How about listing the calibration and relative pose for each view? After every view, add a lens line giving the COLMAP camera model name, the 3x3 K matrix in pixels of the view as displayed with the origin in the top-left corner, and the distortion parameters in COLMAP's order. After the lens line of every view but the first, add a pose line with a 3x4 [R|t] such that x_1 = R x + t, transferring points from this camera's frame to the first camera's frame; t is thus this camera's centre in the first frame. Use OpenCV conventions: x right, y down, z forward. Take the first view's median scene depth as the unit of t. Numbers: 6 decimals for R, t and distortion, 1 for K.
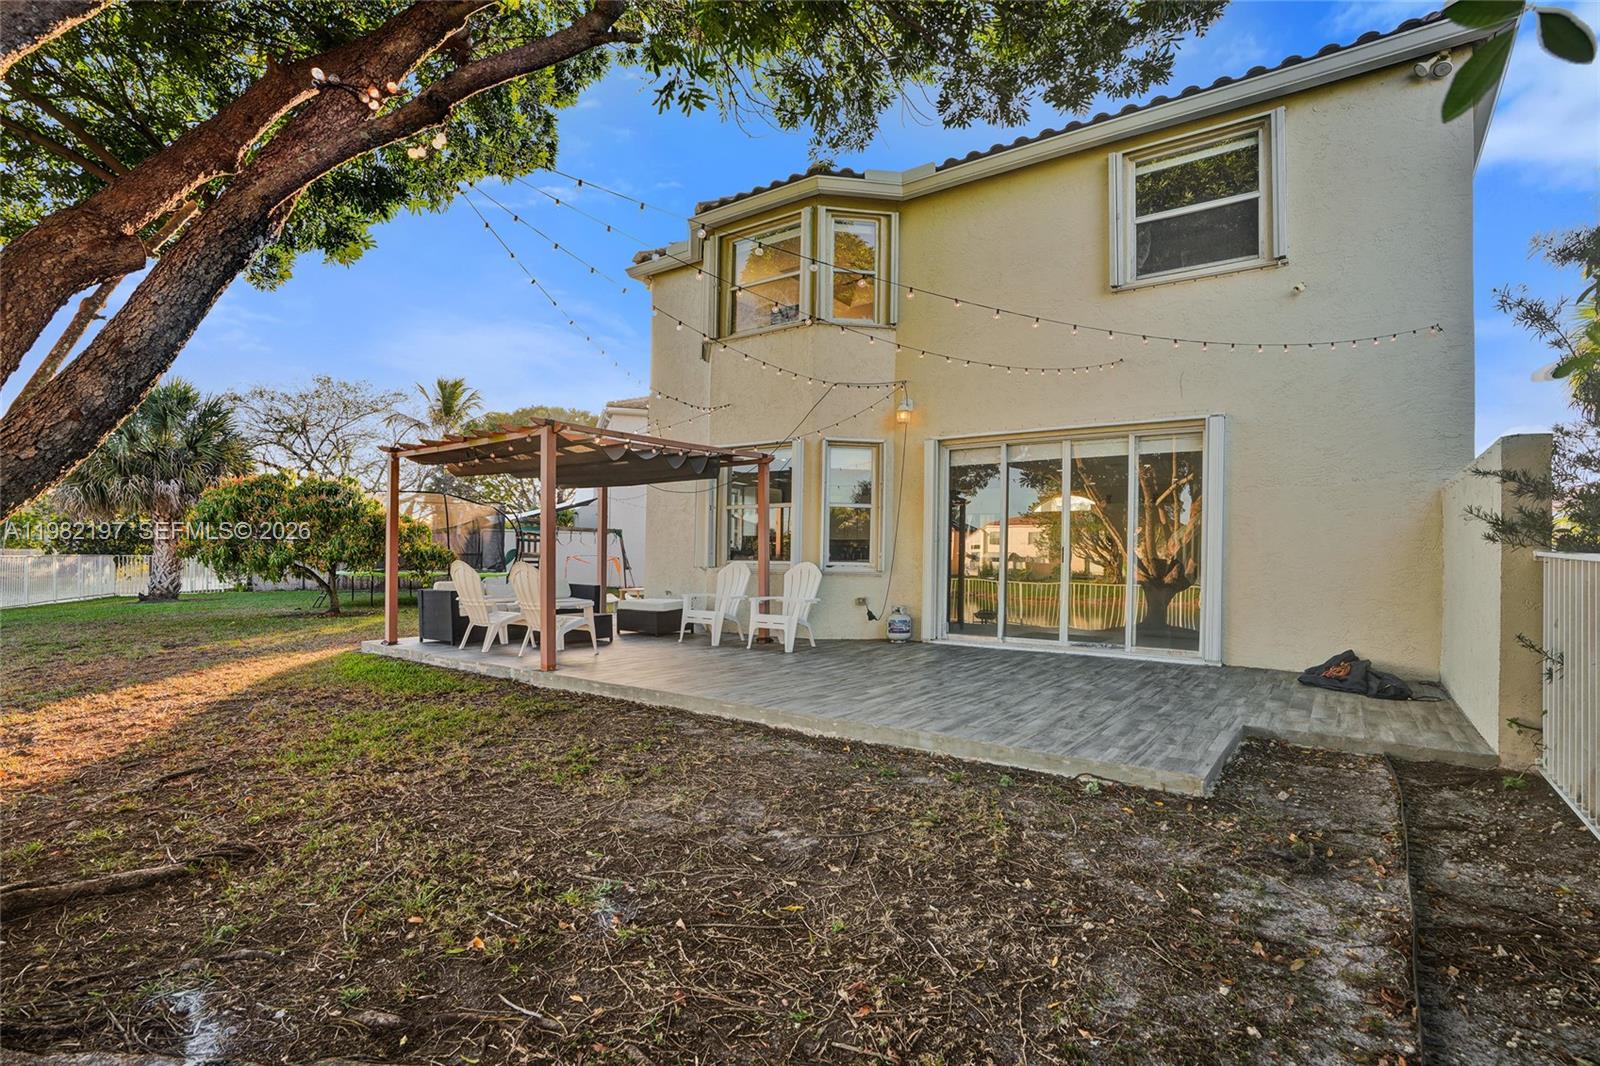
lens RADIAL K [[721.2, 0, 800.0], [0, 721.2, 533.0], [0, 0, 1]] dist [-0.041135, 0.000357]
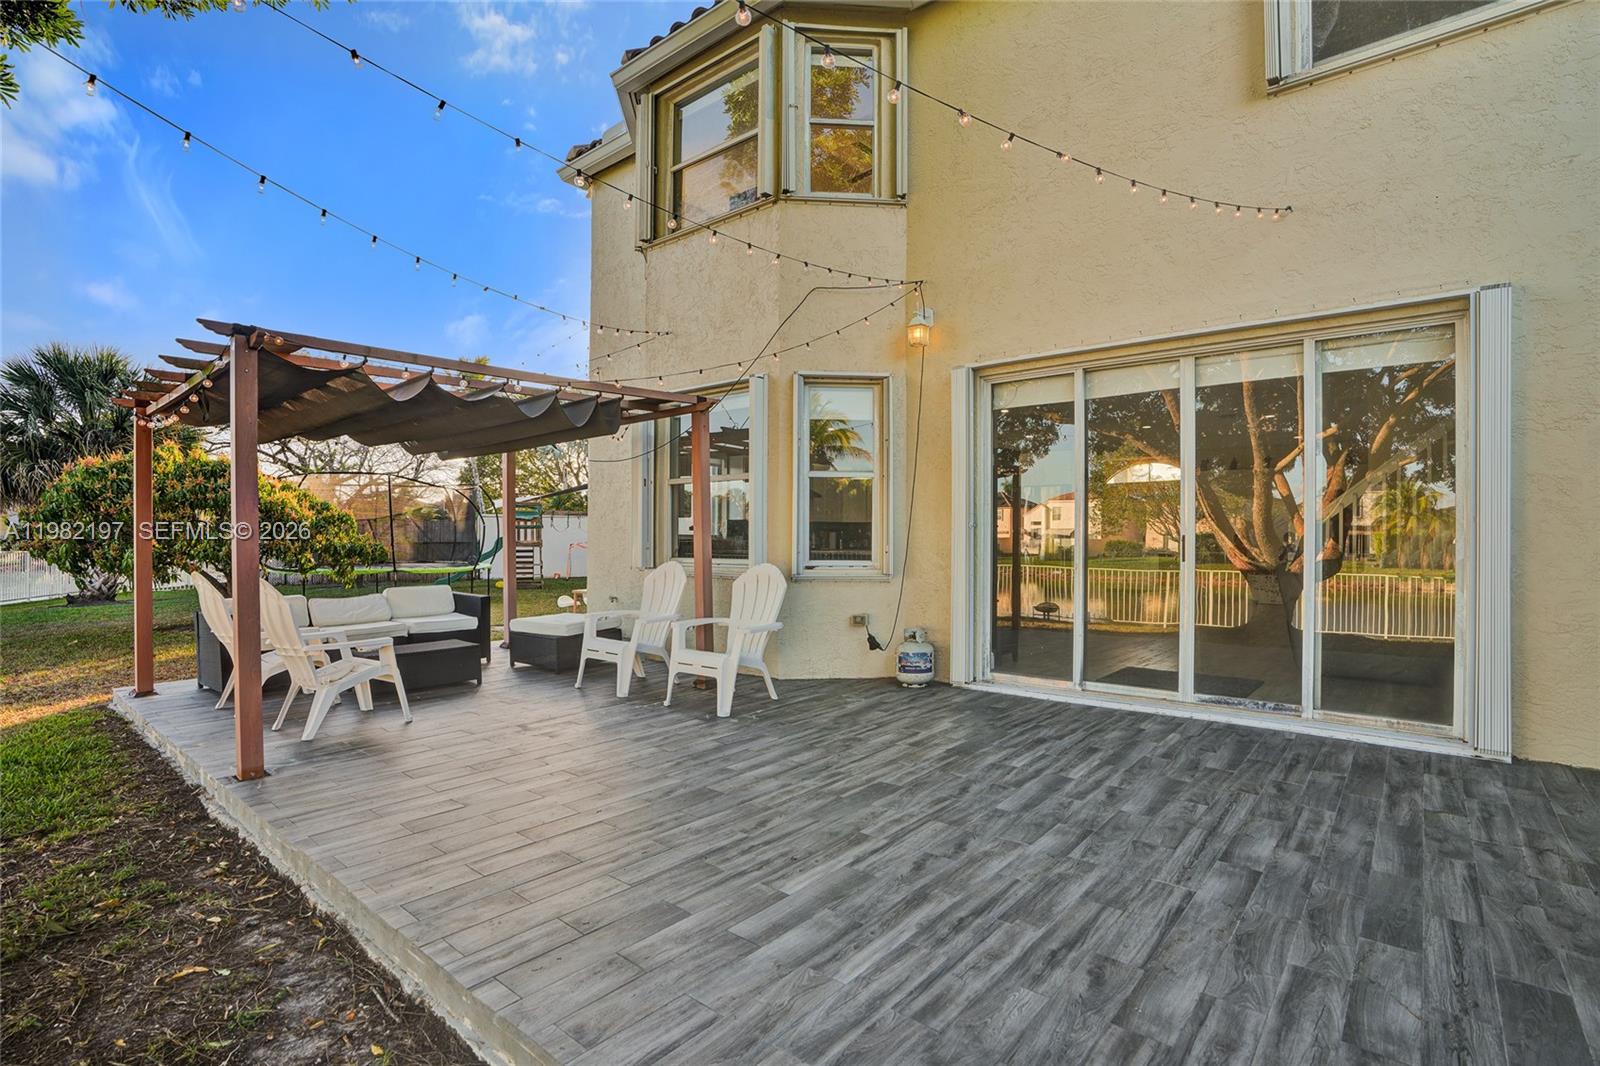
lens RADIAL K [[741.1, 0, 794.7], [0, 741.1, 522.6], [0, 0, 1]] dist [-0.060210, 0.023412]
pose [[0.997026, -0.015748, -0.075442, 0.080645], [0.016851, 0.999760, 0.013999, -0.004647], [0.075203, -0.015229, 0.997052, 0.332600]]
